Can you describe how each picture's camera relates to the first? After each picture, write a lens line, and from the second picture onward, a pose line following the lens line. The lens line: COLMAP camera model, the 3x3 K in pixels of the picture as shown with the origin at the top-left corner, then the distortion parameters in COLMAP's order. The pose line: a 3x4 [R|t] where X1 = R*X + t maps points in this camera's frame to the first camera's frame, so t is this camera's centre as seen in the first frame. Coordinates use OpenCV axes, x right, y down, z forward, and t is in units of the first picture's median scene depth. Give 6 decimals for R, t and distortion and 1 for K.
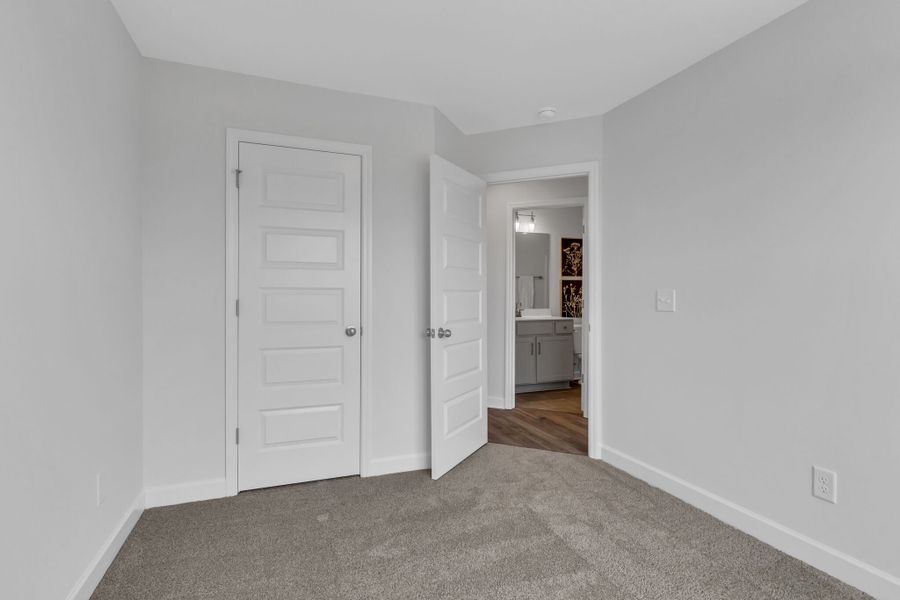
lens RADIAL K [[436.3, 0, 451.5], [0, 436.3, 297.5], [0, 0, 1]] dist [-0.004468, -0.001111]
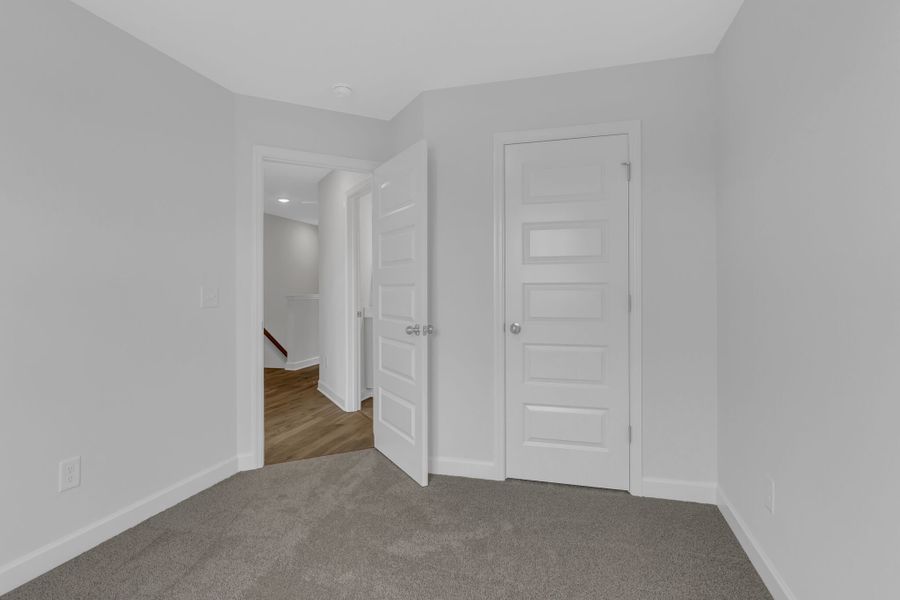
lens RADIAL K [[464.9, 0, 453.1], [0, 464.9, 294.4], [0, 0, 1]] dist [-0.004087, -0.000084]
pose [[0.797422, -0.004309, -0.603406, 0.984014], [0.006522, 0.999978, 0.001477, 0.004967], [0.603386, -0.005113, 0.797433, 0.372864]]
